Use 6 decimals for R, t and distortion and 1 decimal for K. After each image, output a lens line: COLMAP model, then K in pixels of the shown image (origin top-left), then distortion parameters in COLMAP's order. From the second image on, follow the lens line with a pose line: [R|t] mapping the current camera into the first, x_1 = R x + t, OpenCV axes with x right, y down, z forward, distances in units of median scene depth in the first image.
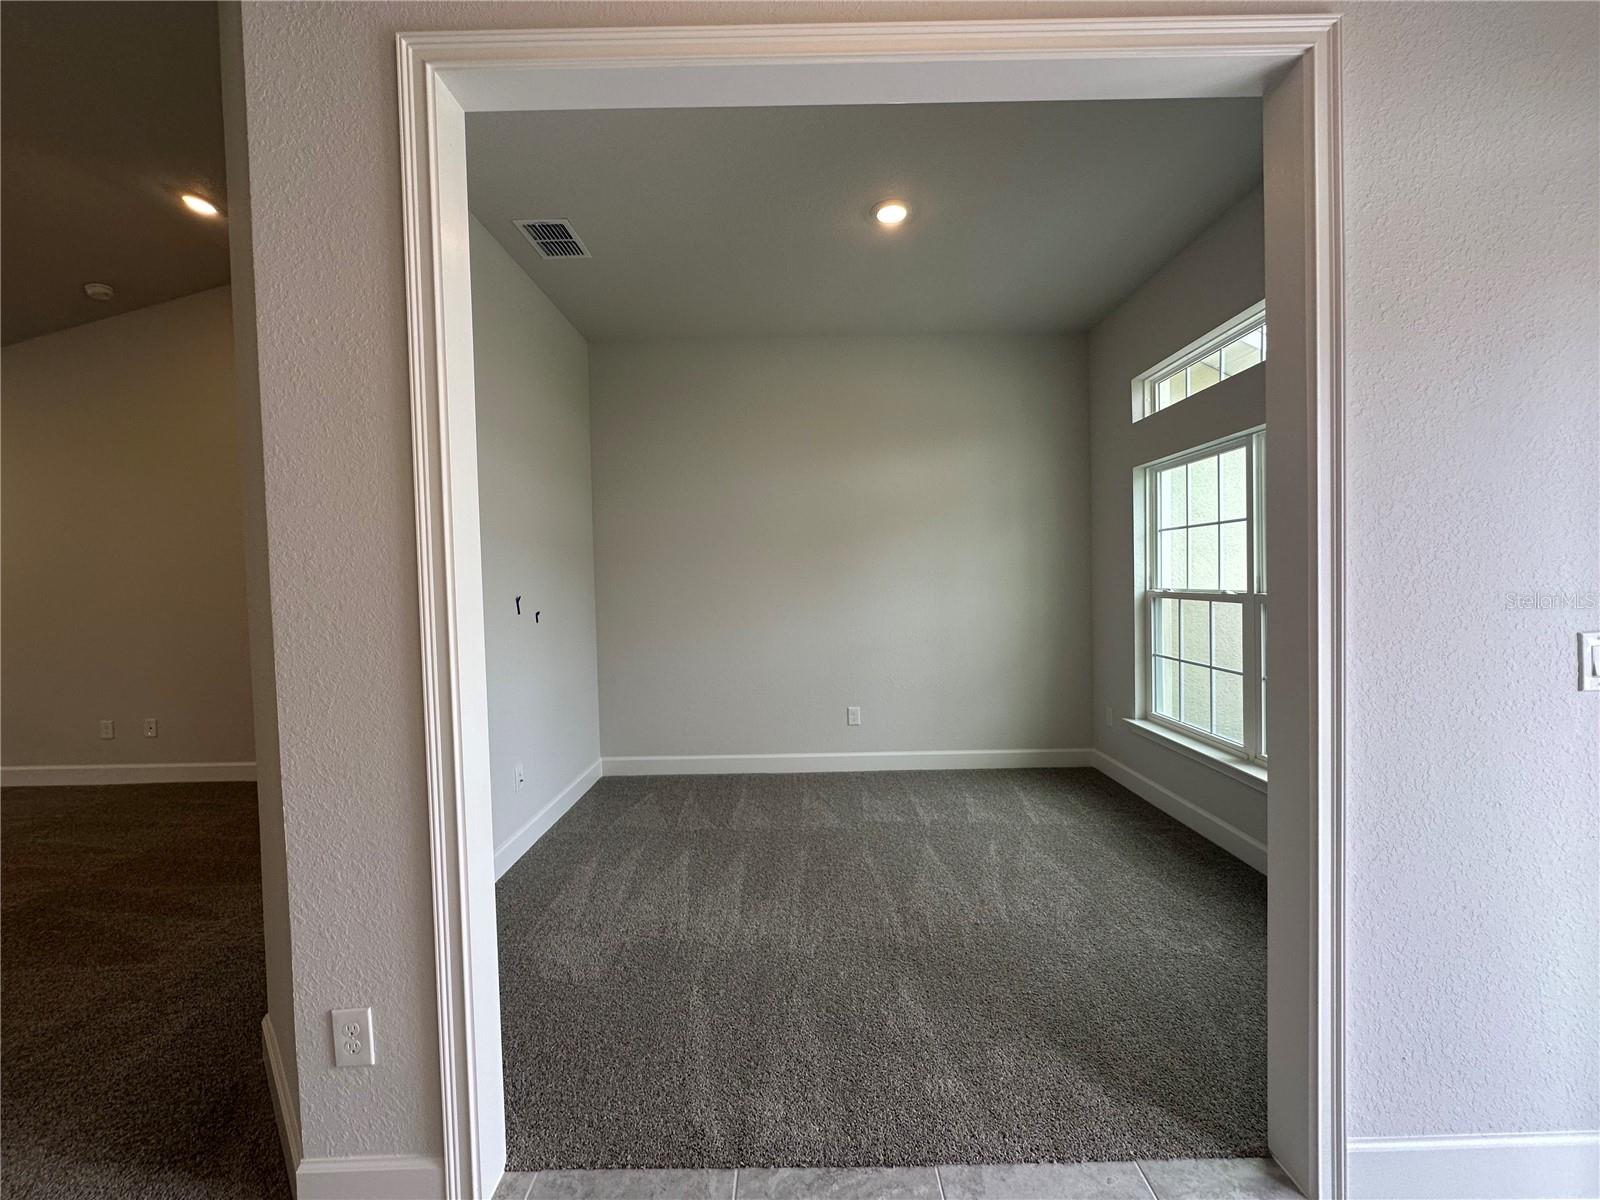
lens RADIAL K [[634.0, 0, 800.0], [0, 634.0, 600.0], [0, 0, 1]] dist [-0.001602, 0.000567]
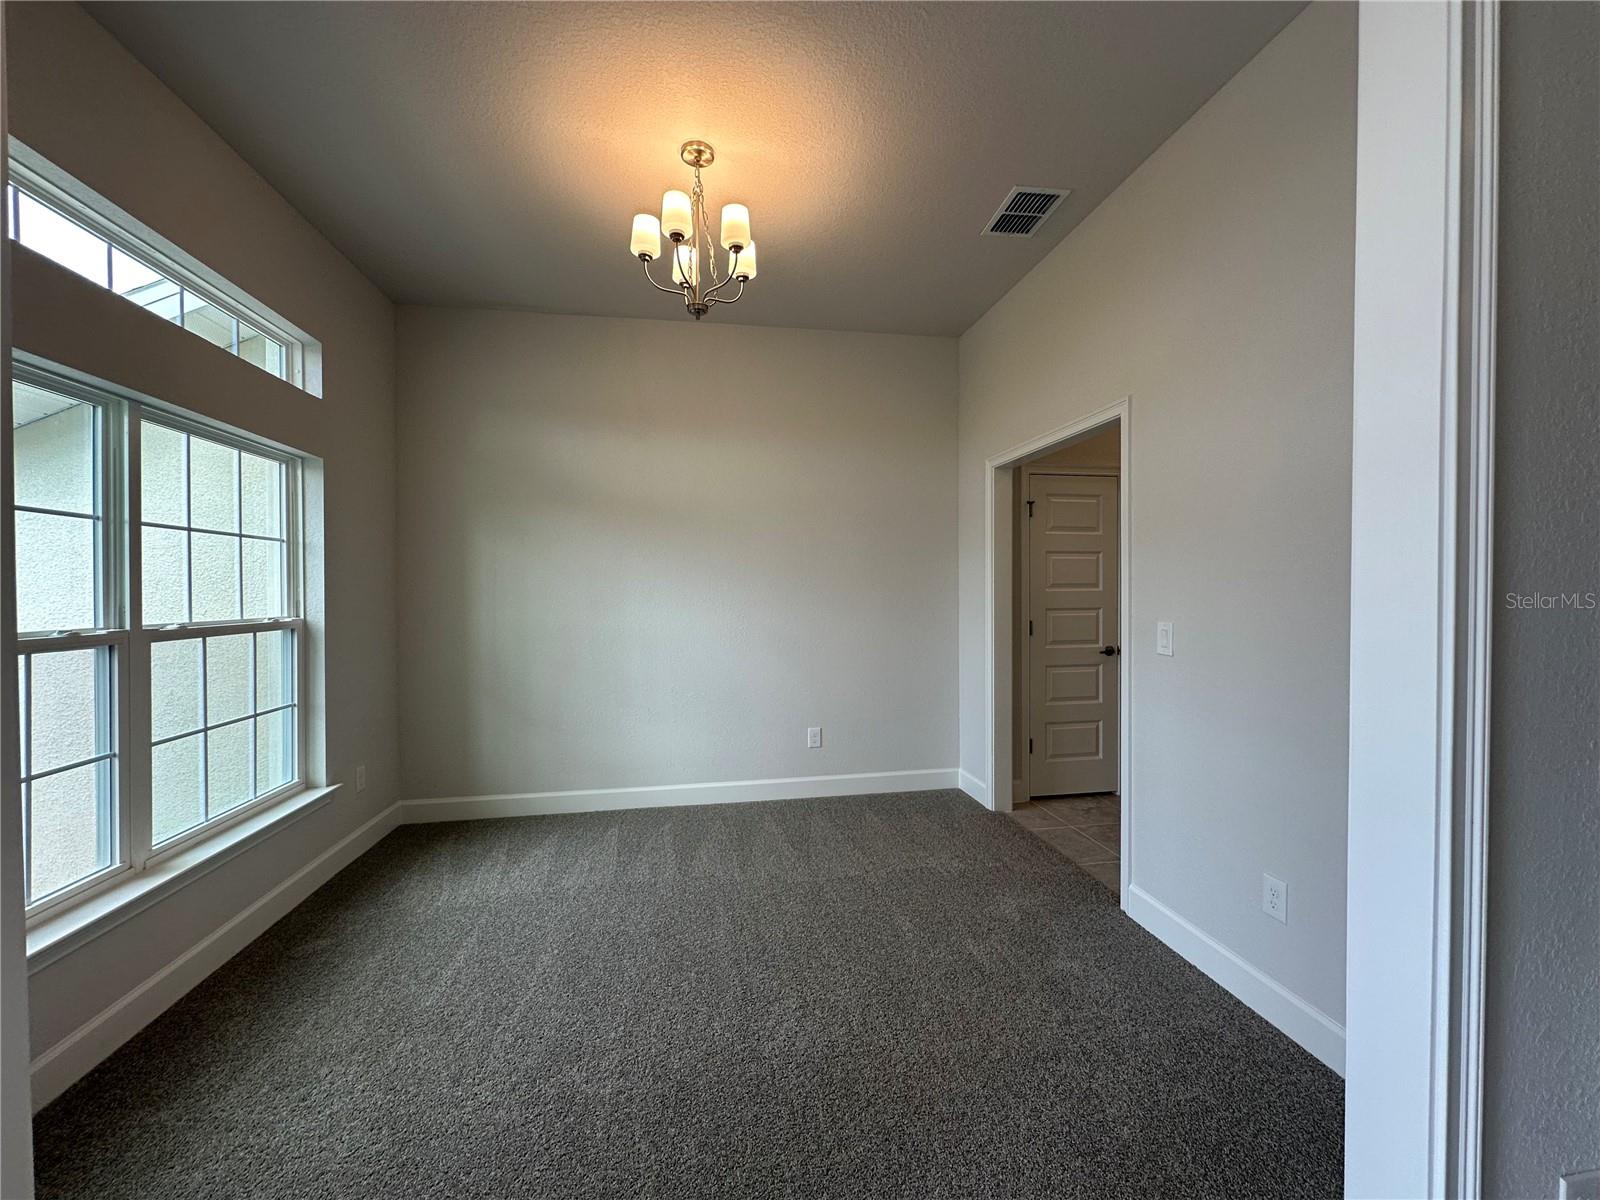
lens RADIAL K [[638.9, 0, 800.1], [0, 638.9, 598.3], [0, 0, 1]] dist [-0.002854, 0.001176]
pose [[-0.984963, 0.028062, -0.170471, 0.104228], [0.018893, 0.998298, 0.055171, -0.070892], [0.171729, 0.051121, -0.983817, 1.855510]]
